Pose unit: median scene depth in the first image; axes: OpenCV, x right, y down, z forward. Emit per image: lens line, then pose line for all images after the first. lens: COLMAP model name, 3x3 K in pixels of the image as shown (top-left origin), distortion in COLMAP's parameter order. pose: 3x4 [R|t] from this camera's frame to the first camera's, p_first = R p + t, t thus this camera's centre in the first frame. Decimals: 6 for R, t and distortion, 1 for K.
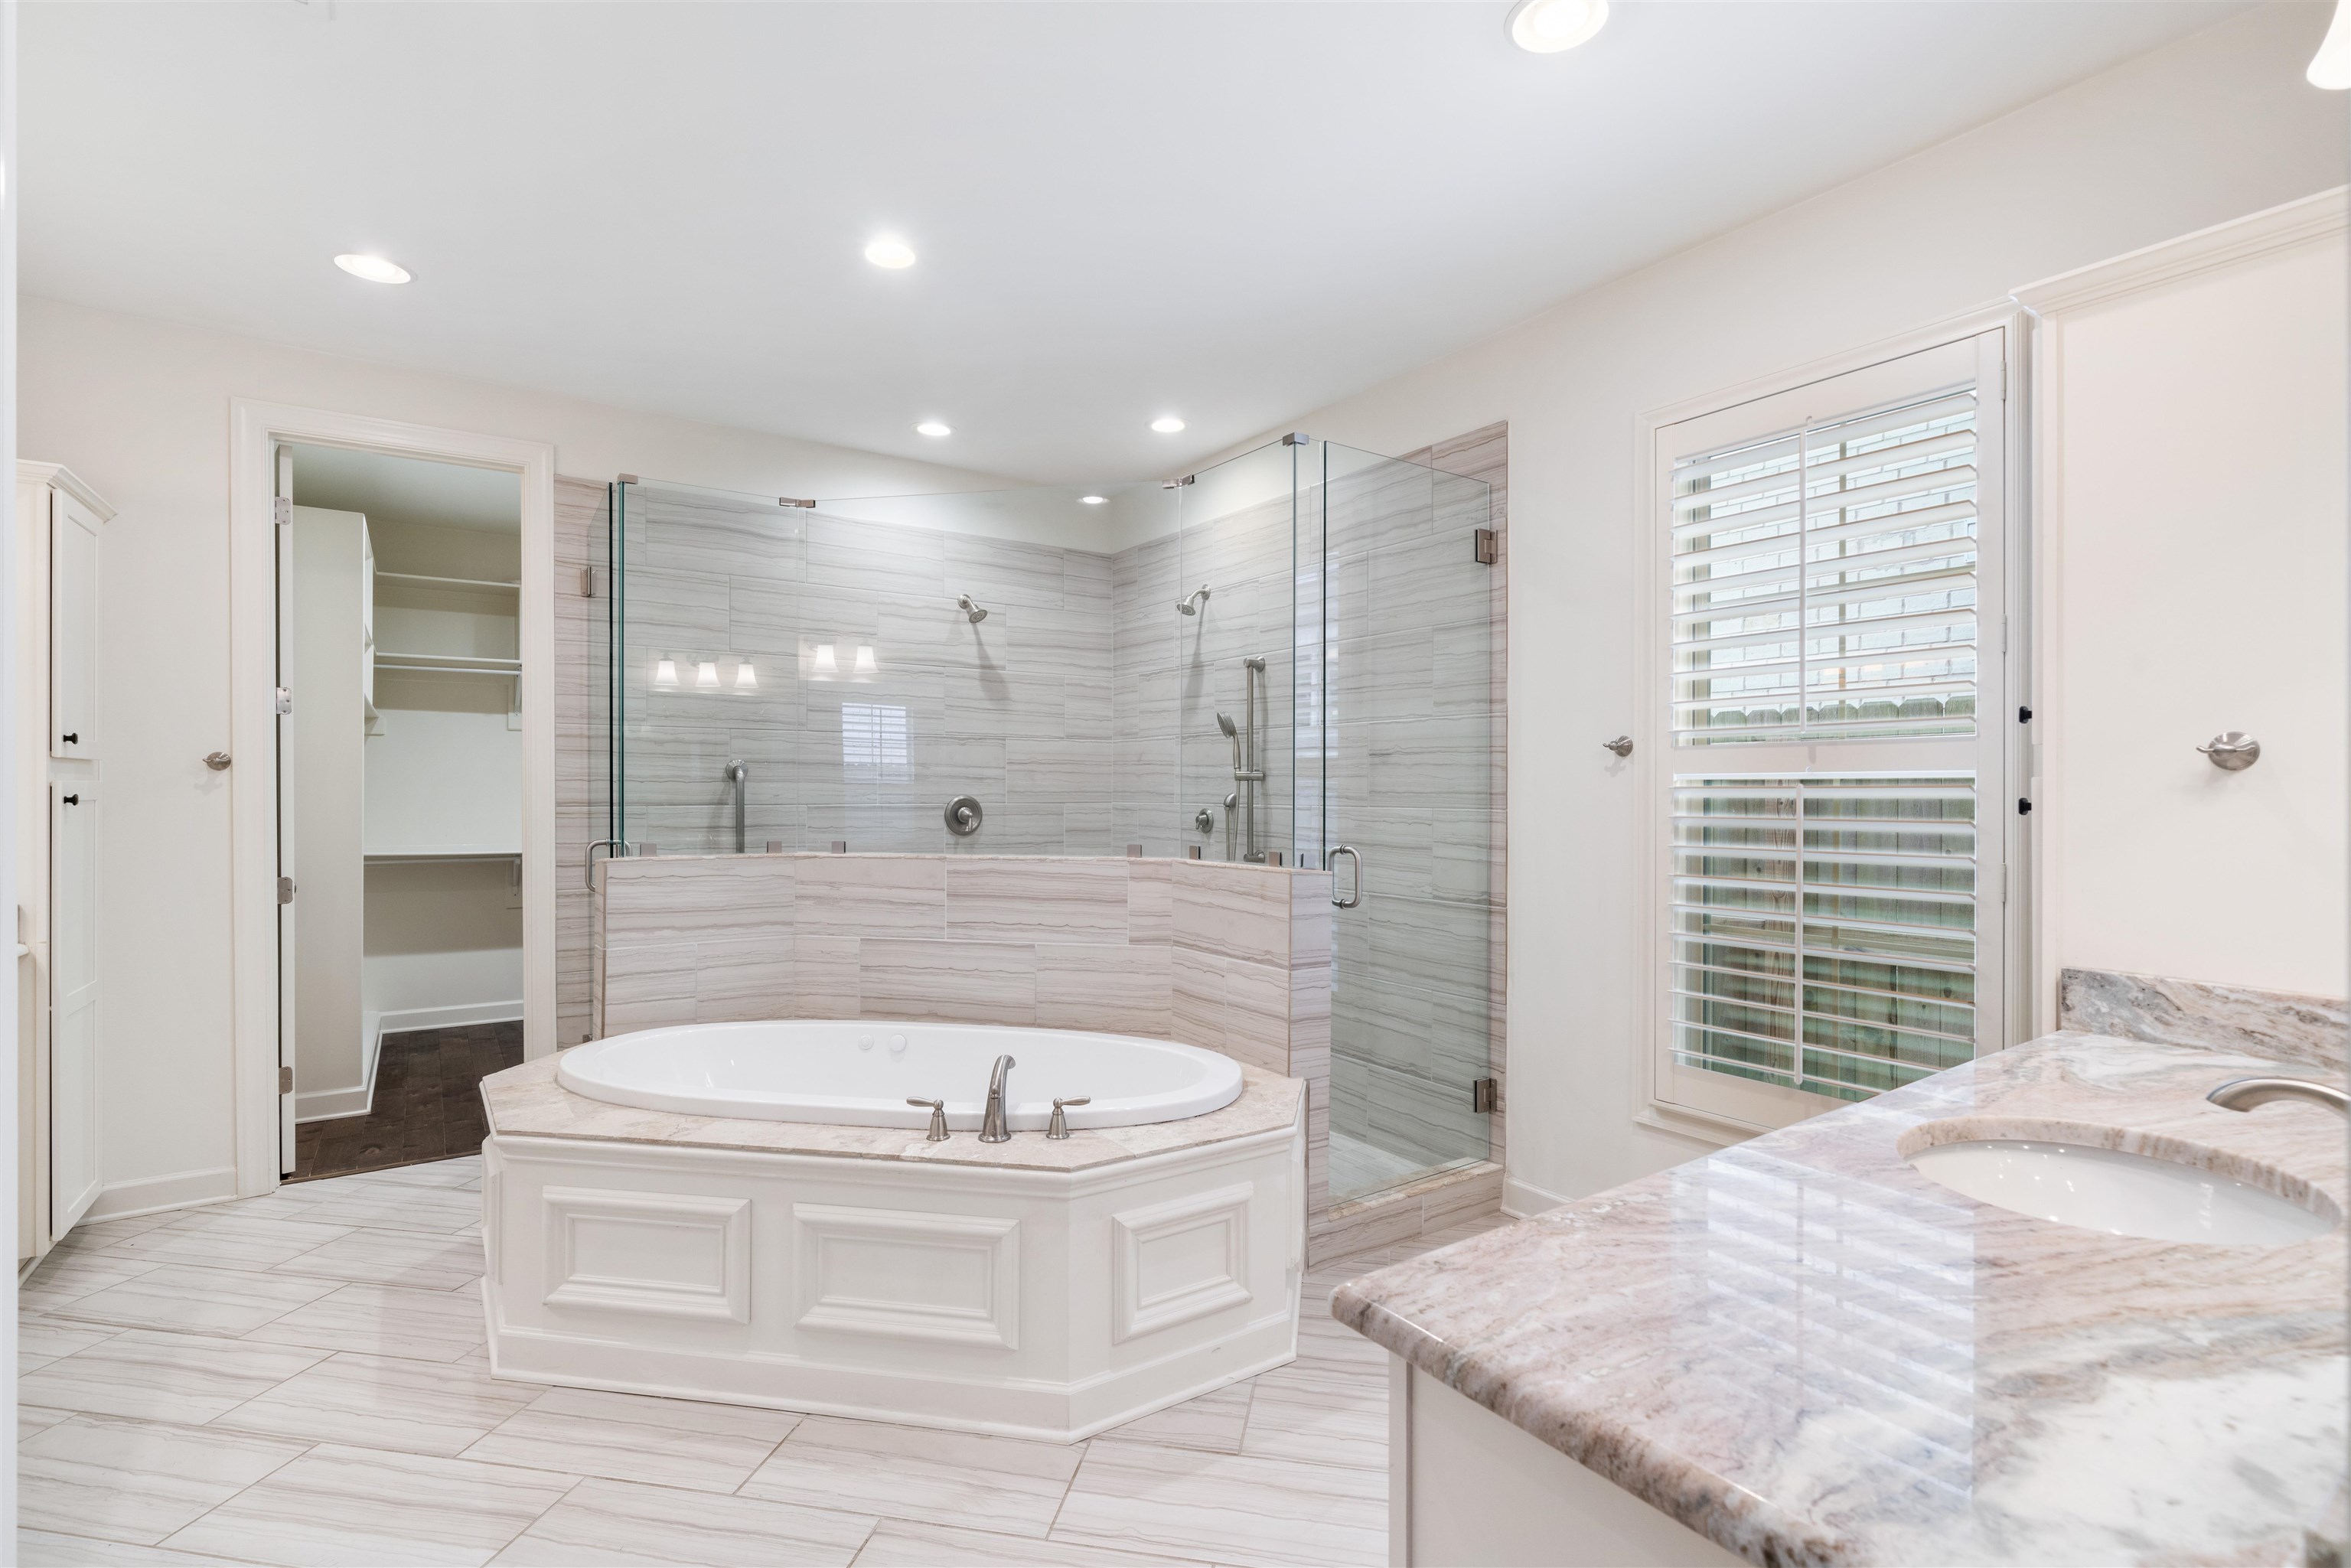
lens RADIAL K [[1083.9, 0, 1176.8], [0, 1083.9, 773.7], [0, 0, 1]] dist [0.001340, -0.000184]
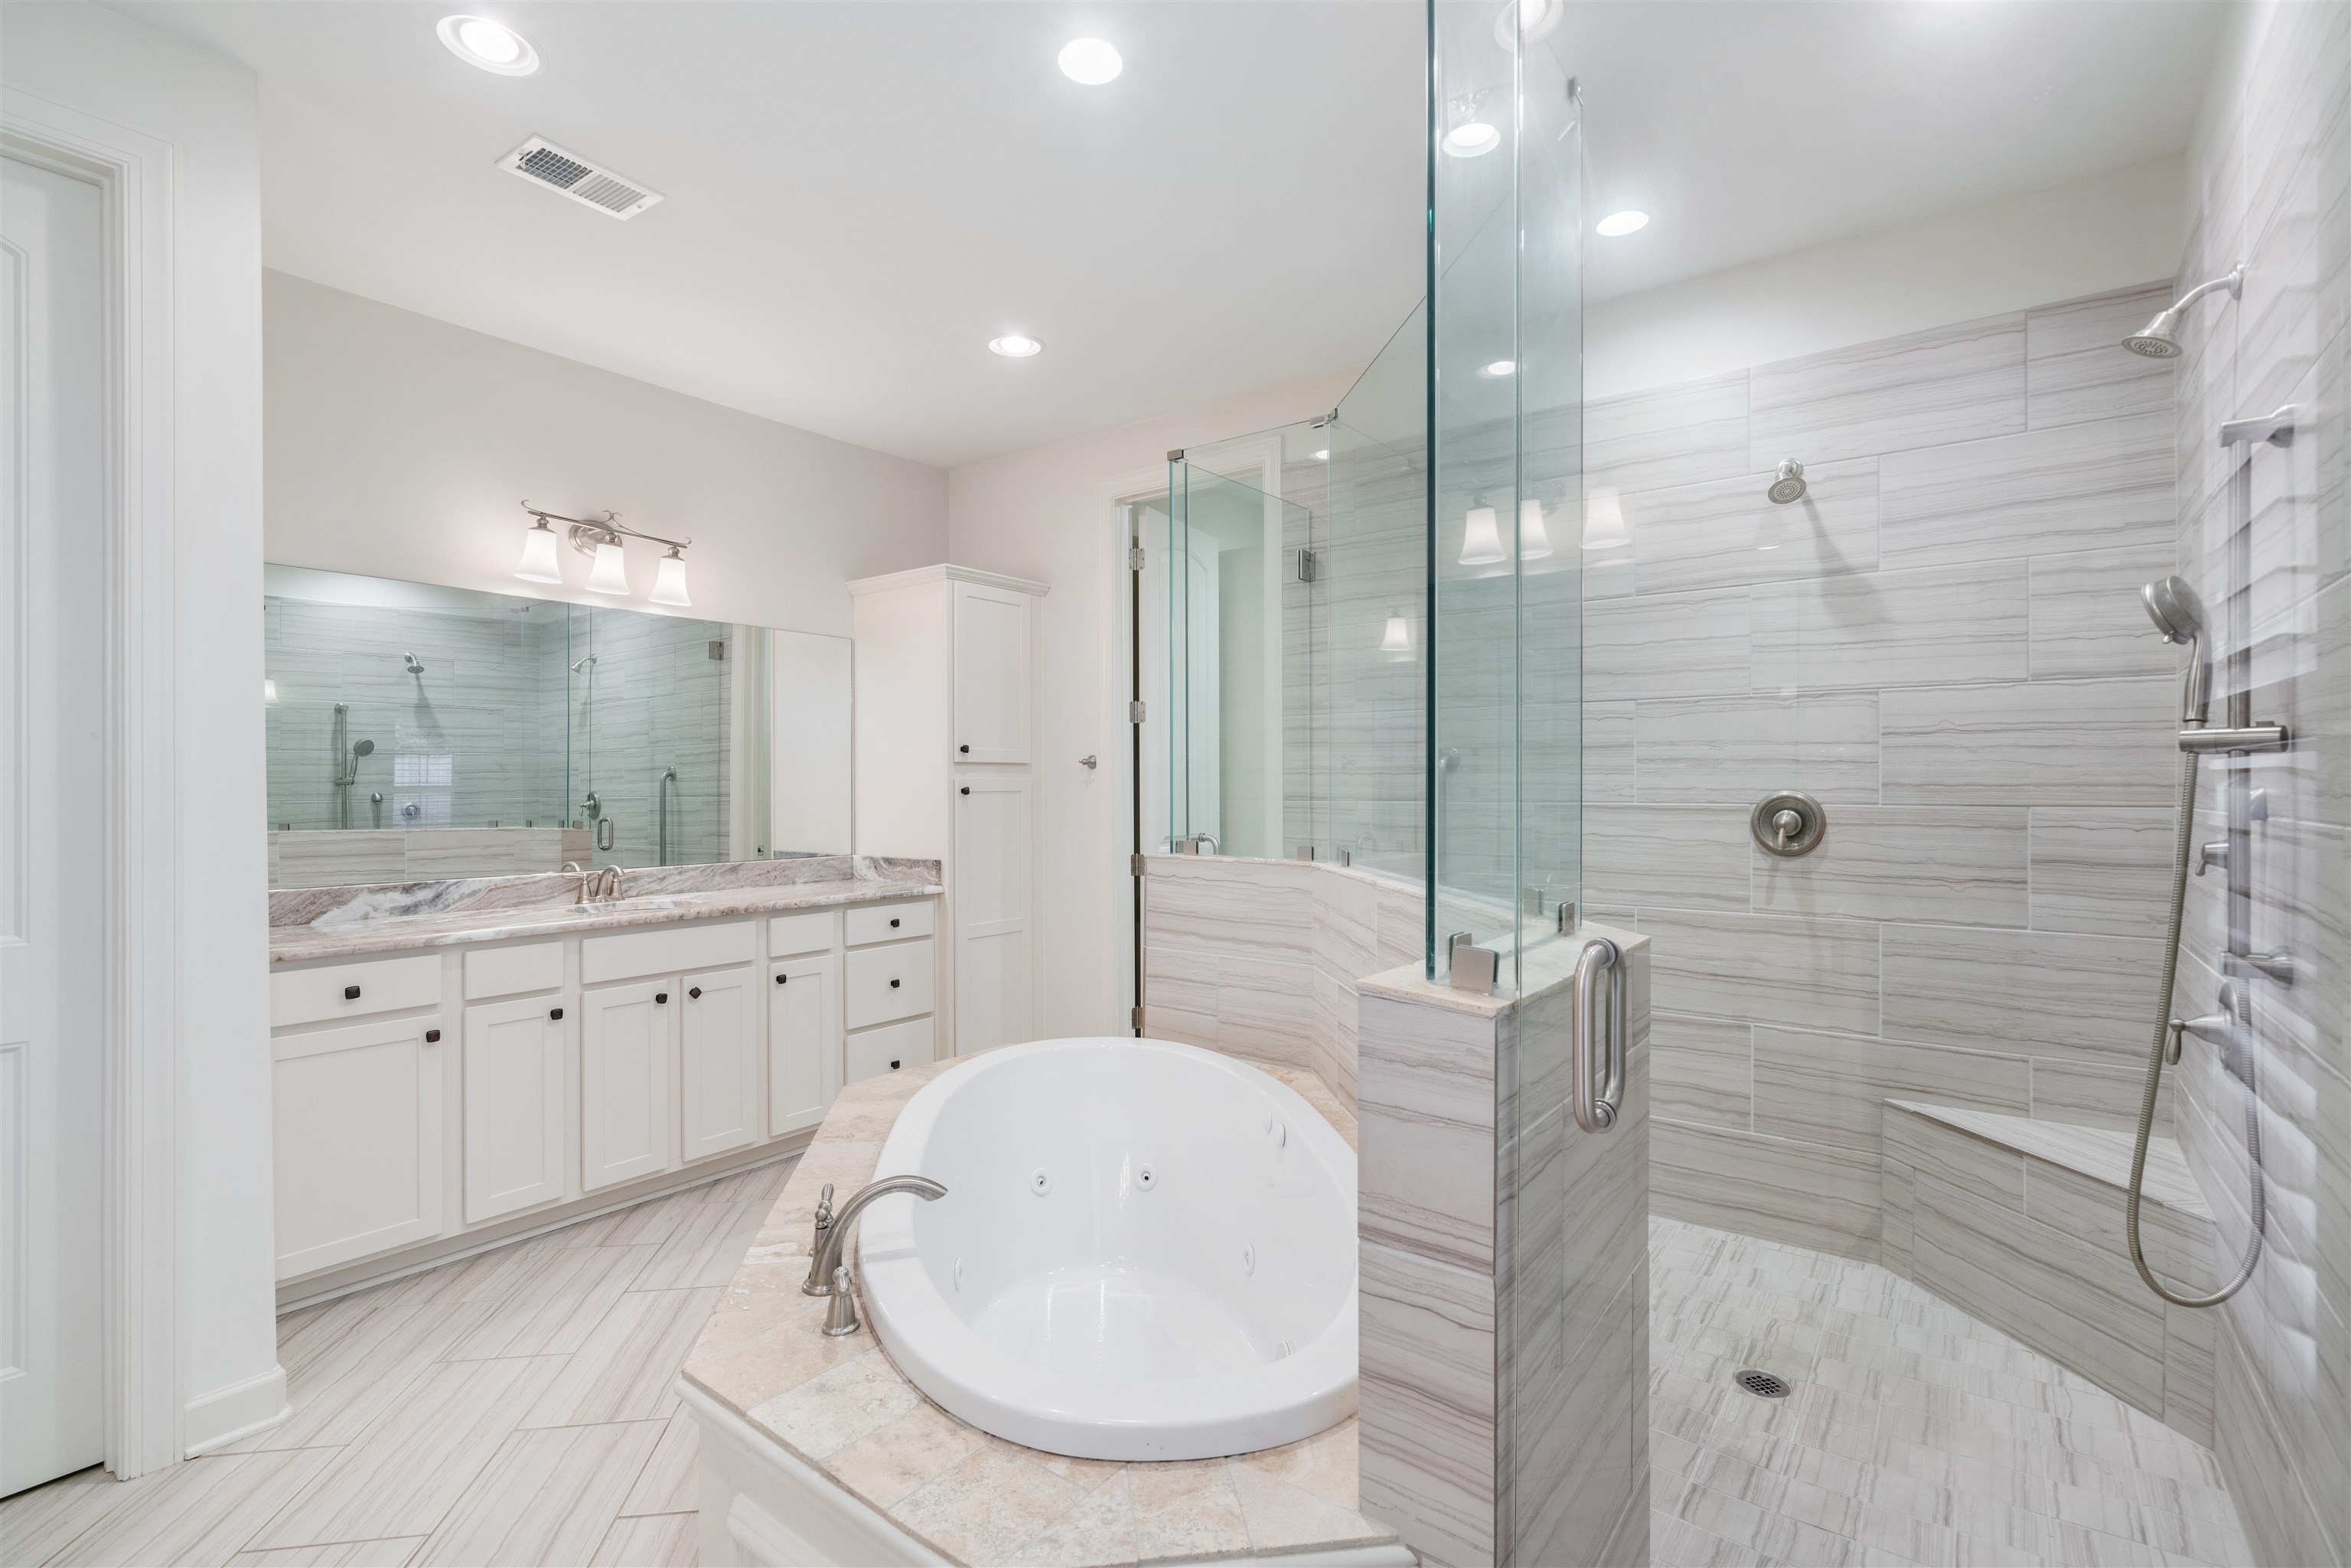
lens RADIAL K [[1083.9, 0, 1176.8], [0, 1083.9, 773.7], [0, 0, 1]] dist [0.001340, -0.000184]
pose [[0.309672, -0.011146, -0.950778, 0.305358], [0.014861, 0.999866, -0.006882, 0.010355], [0.950727, -0.011998, 0.309796, 0.545582]]
